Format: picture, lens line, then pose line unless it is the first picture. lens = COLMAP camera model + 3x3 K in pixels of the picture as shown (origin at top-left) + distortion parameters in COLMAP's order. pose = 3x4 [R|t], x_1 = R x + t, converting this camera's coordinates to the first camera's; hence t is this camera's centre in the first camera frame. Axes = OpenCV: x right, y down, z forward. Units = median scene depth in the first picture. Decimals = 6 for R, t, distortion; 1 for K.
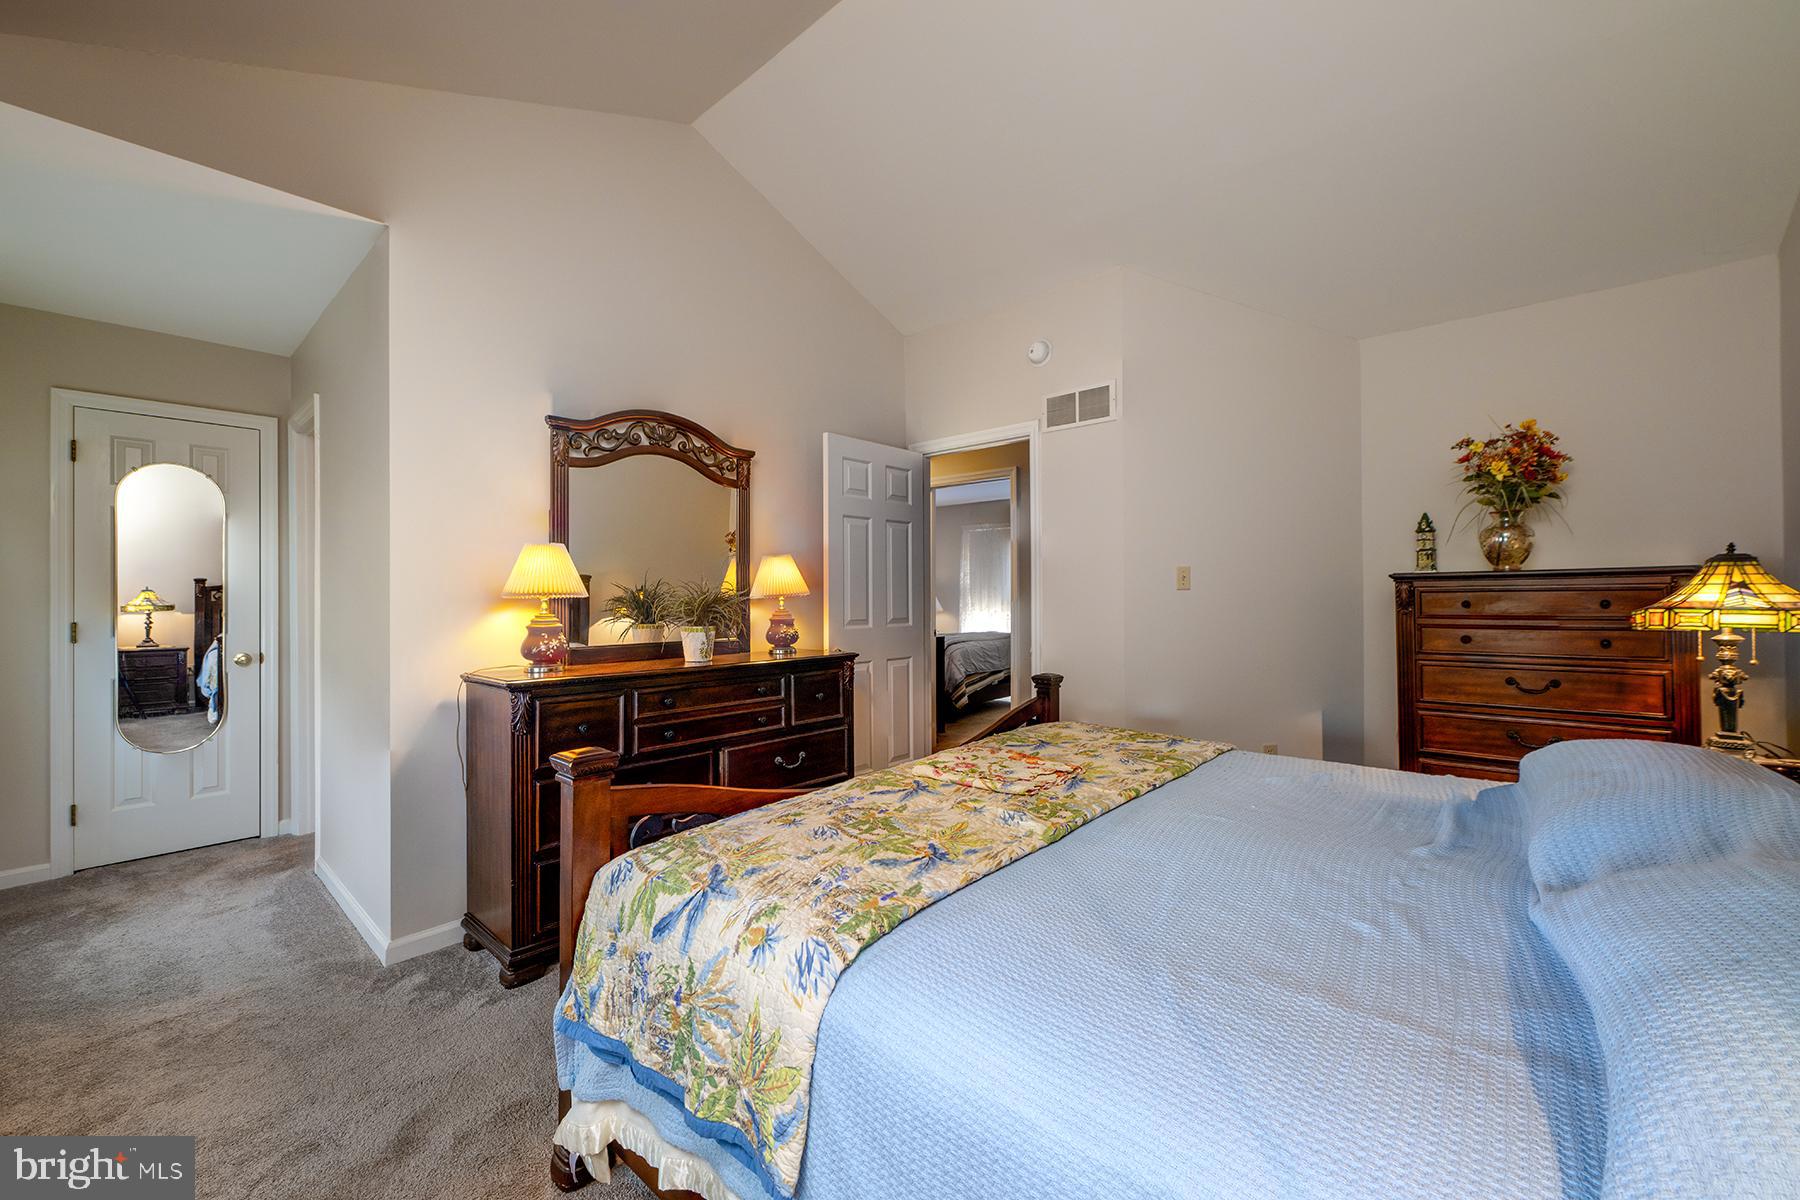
lens RADIAL K [[717.8, 0, 900.0], [0, 717.8, 600.0], [0, 0, 1]] dist [-0.000466, -0.000005]
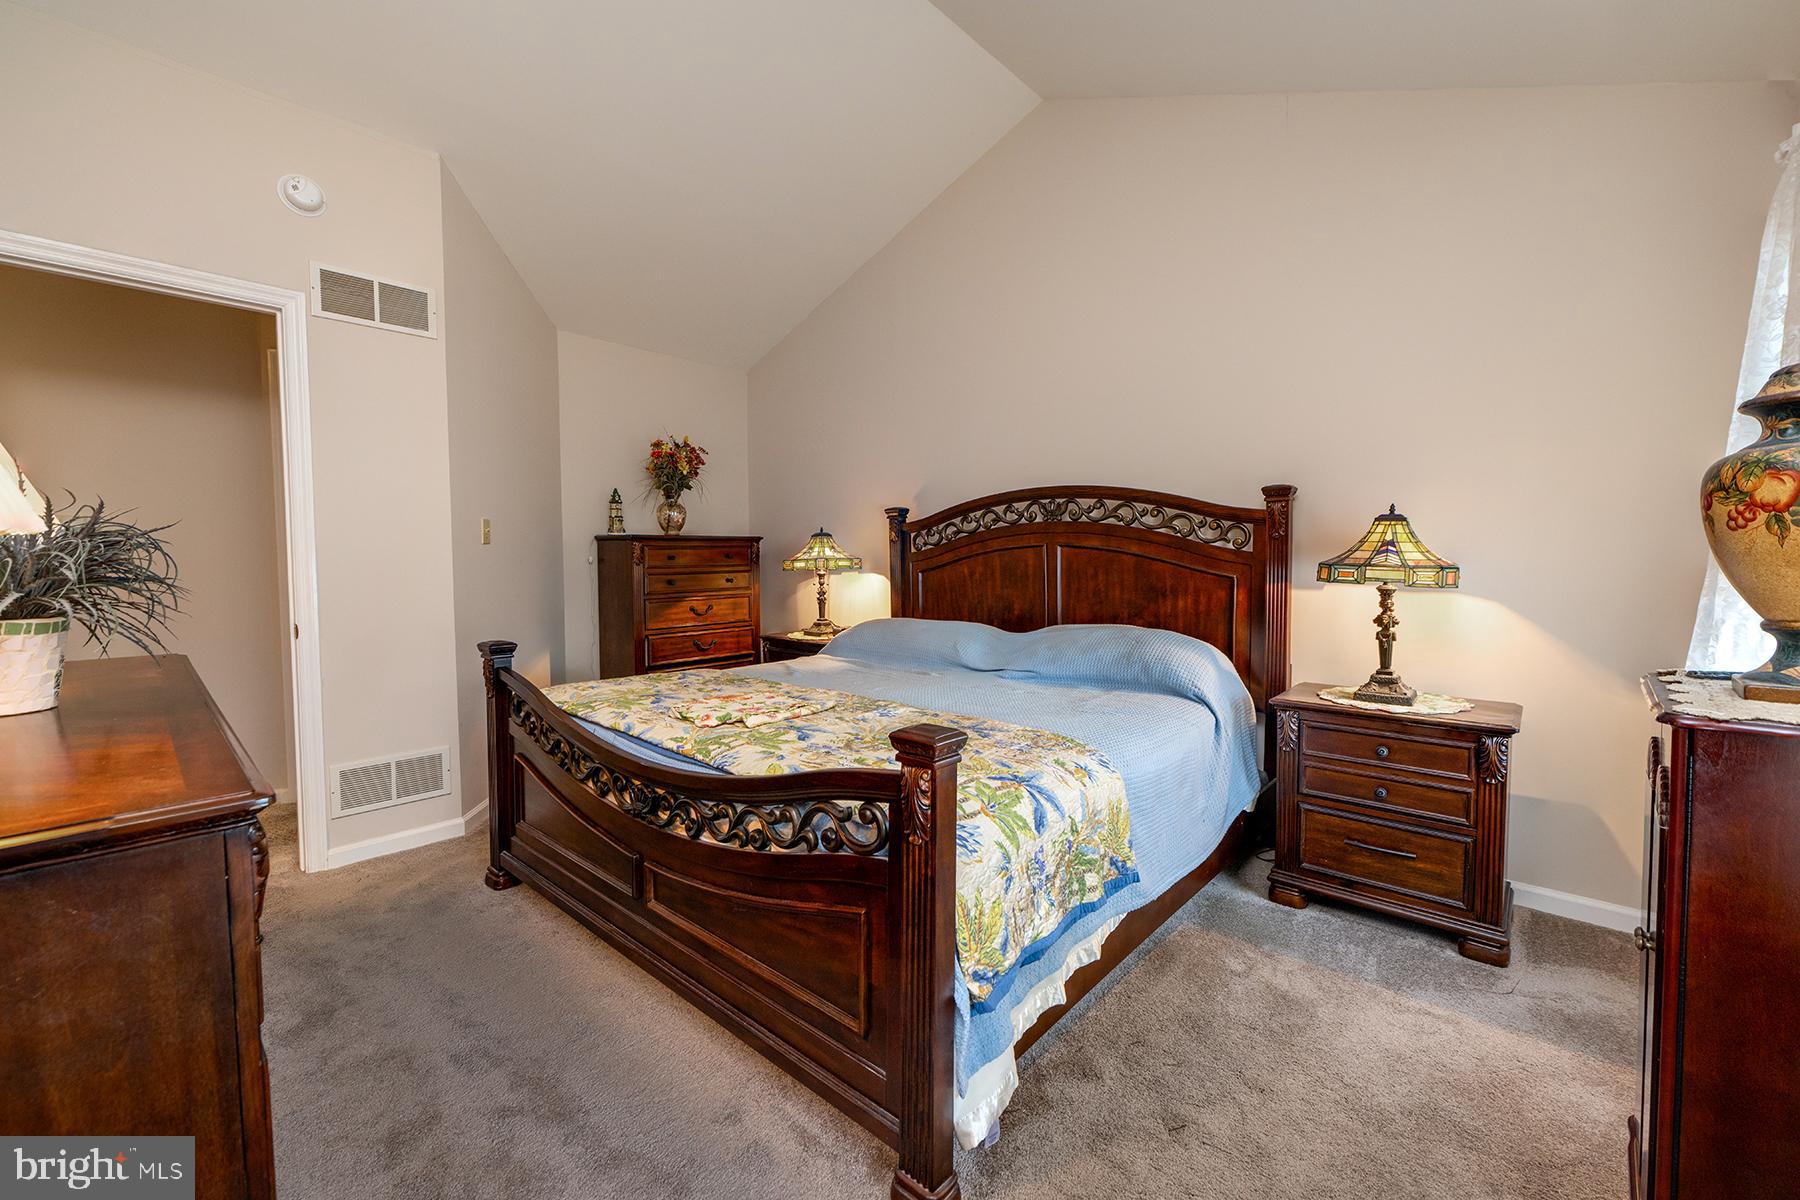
lens RADIAL K [[730.5, 0, 896.9], [0, 730.5, 591.0], [0, 0, 1]] dist [0.015208, 0.000057]
pose [[0.005048, -0.045807, 0.998938, -0.700665], [0.000101, 0.998950, 0.045807, 0.004997], [-0.999987, -0.000130, 0.005047, 0.559189]]
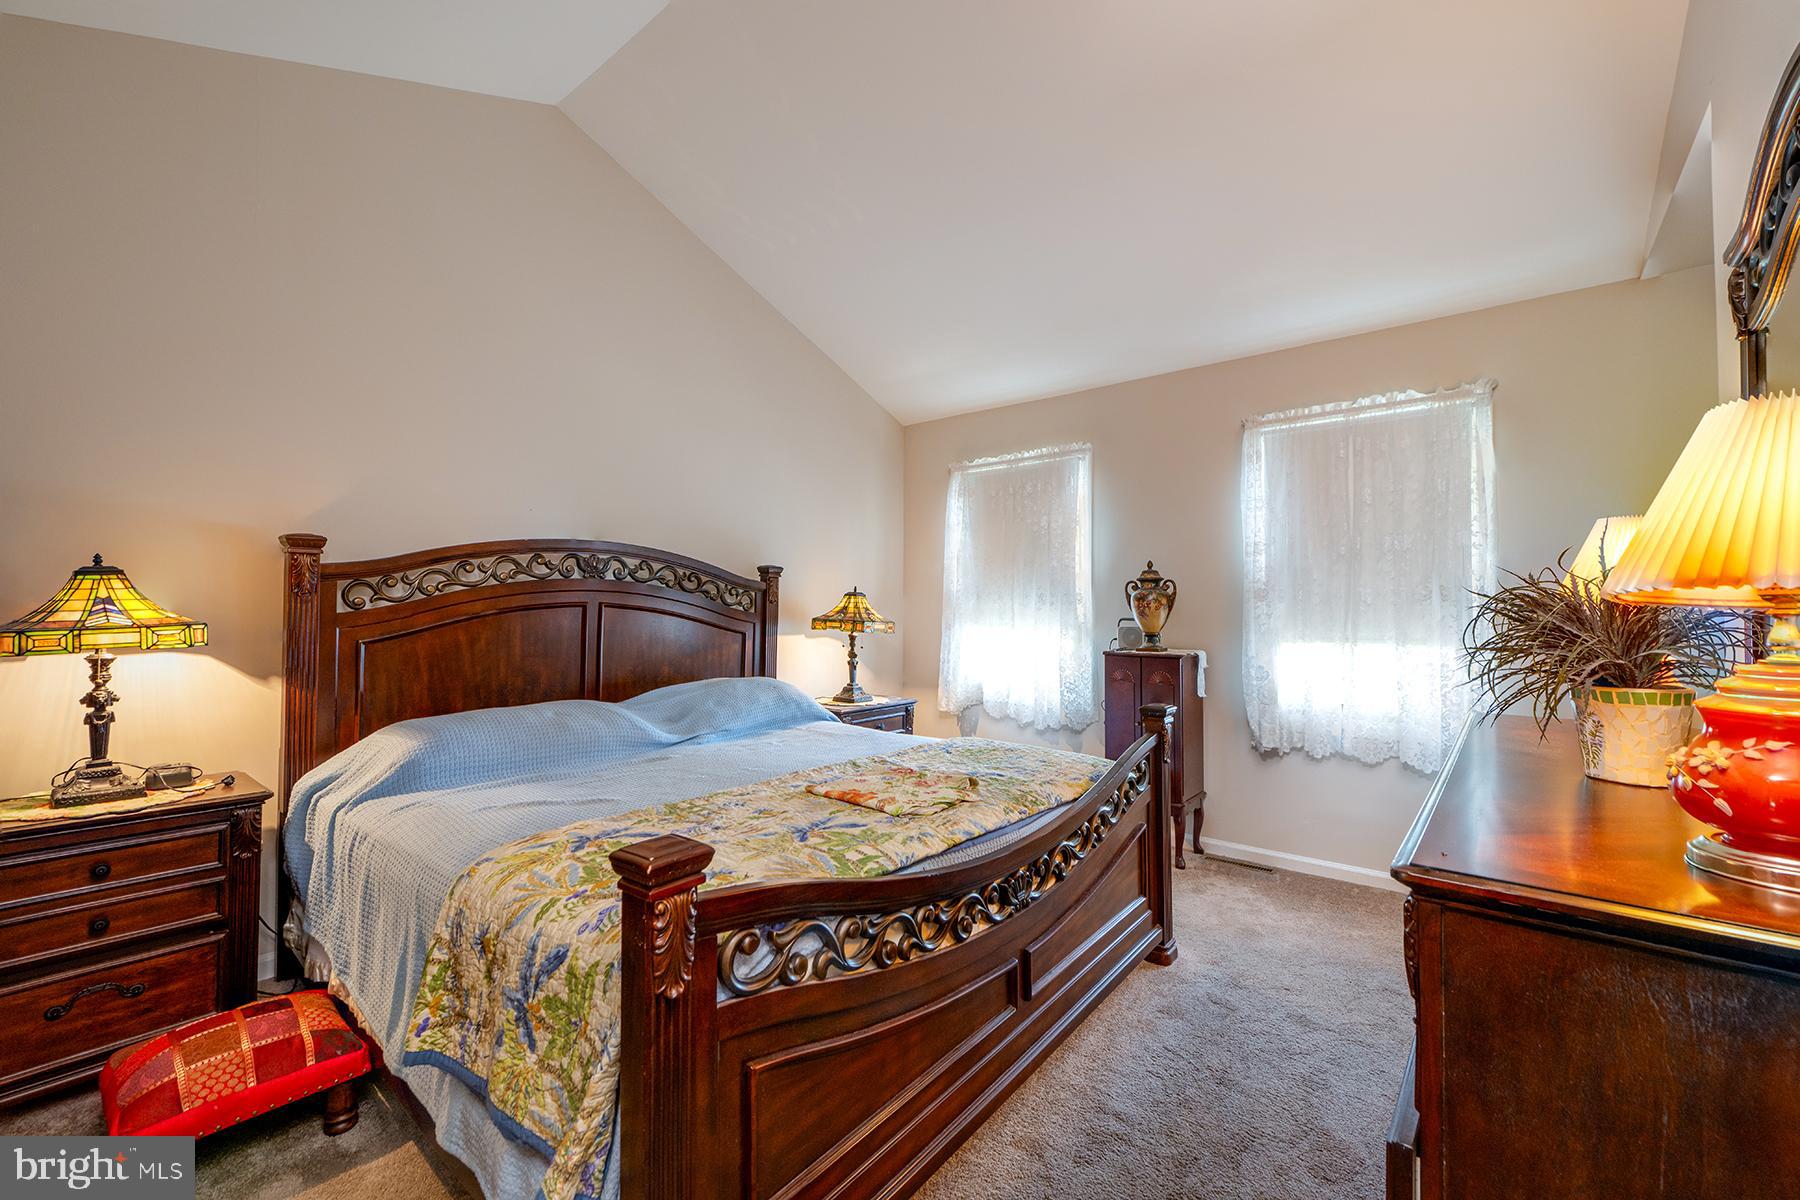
lens RADIAL K [[730.5, 0, 896.9], [0, 730.5, 591.0], [0, 0, 1]] dist [0.015208, 0.000057]
pose [[-0.999049, 0.002863, -0.043506, 0.128161], [0.004228, 0.999501, -0.031314, -0.000045], [0.043395, -0.031469, -0.998562, 1.446421]]
